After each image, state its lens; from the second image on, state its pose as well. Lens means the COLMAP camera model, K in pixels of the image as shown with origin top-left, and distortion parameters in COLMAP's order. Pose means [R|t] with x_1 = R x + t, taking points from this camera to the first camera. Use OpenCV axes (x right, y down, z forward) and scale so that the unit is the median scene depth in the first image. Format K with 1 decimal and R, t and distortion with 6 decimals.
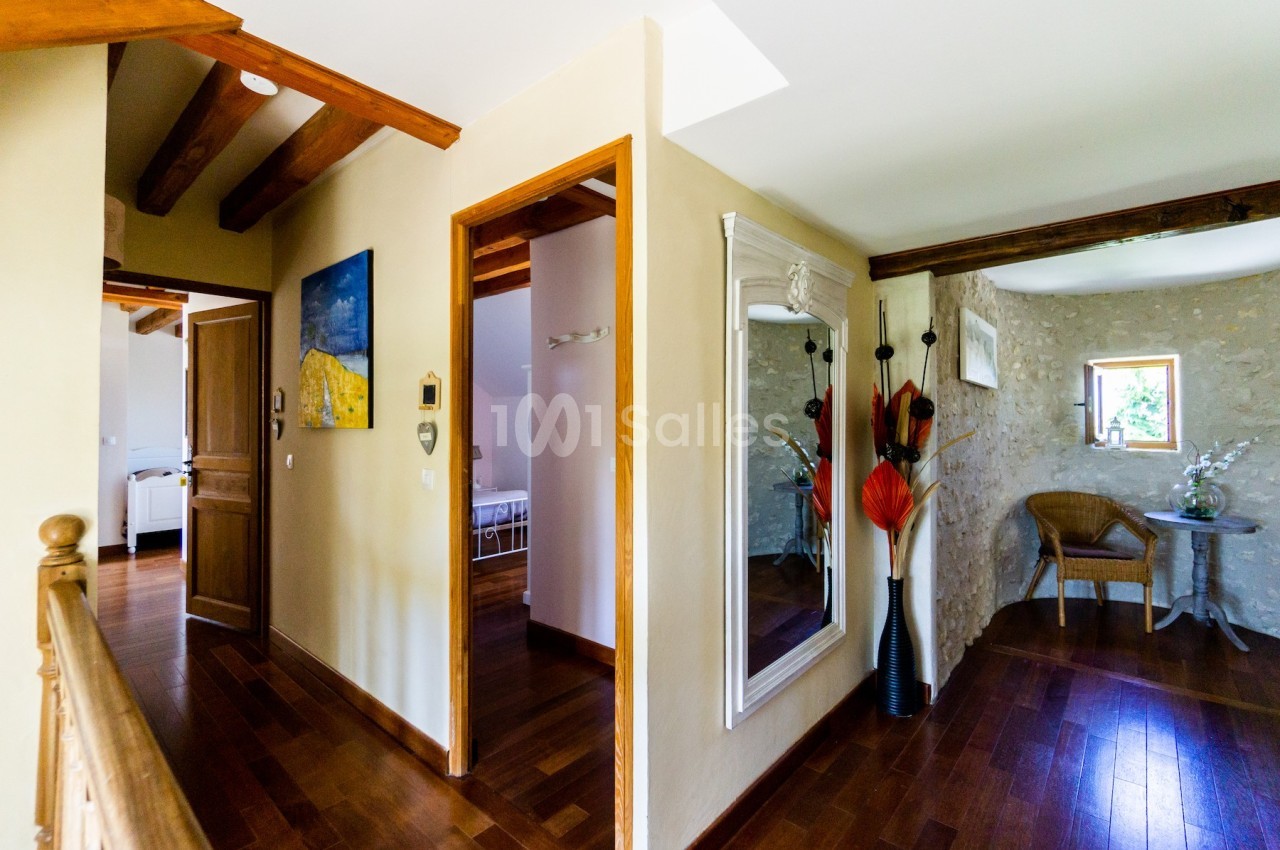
lens RADIAL K [[571.0, 0, 640.3], [0, 571.0, 418.4], [0, 0, 1]] dist [-0.001574, -0.000159]
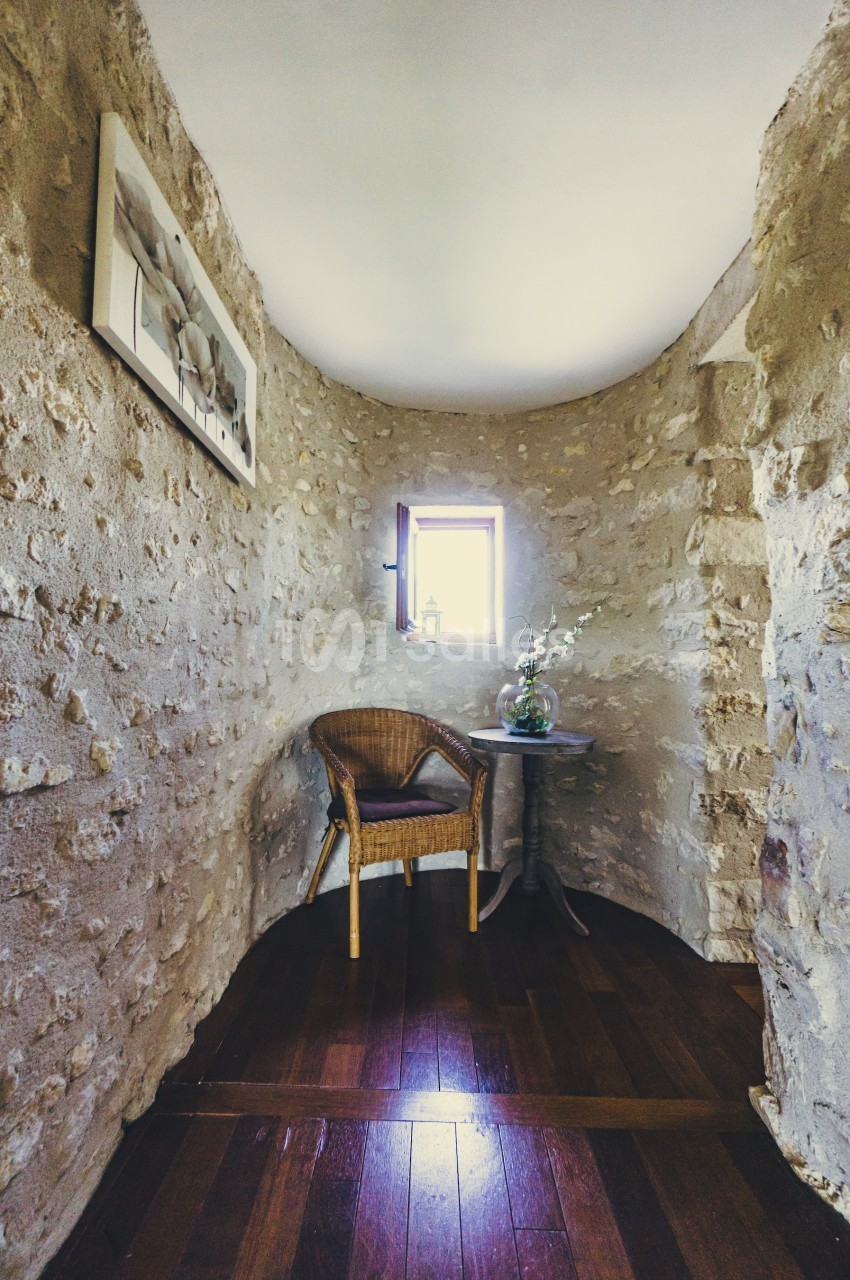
lens RADIAL K [[571.0, 0, 424.4], [0, 571.0, 640.9], [0, 0, 1]] dist [-0.001574, -0.000159]
pose [[0.753419, 0.052379, 0.655451, 0.399878], [-0.018817, 0.998131, -0.058134, 0.095597], [-0.657271, 0.031466, 0.752997, 0.515917]]
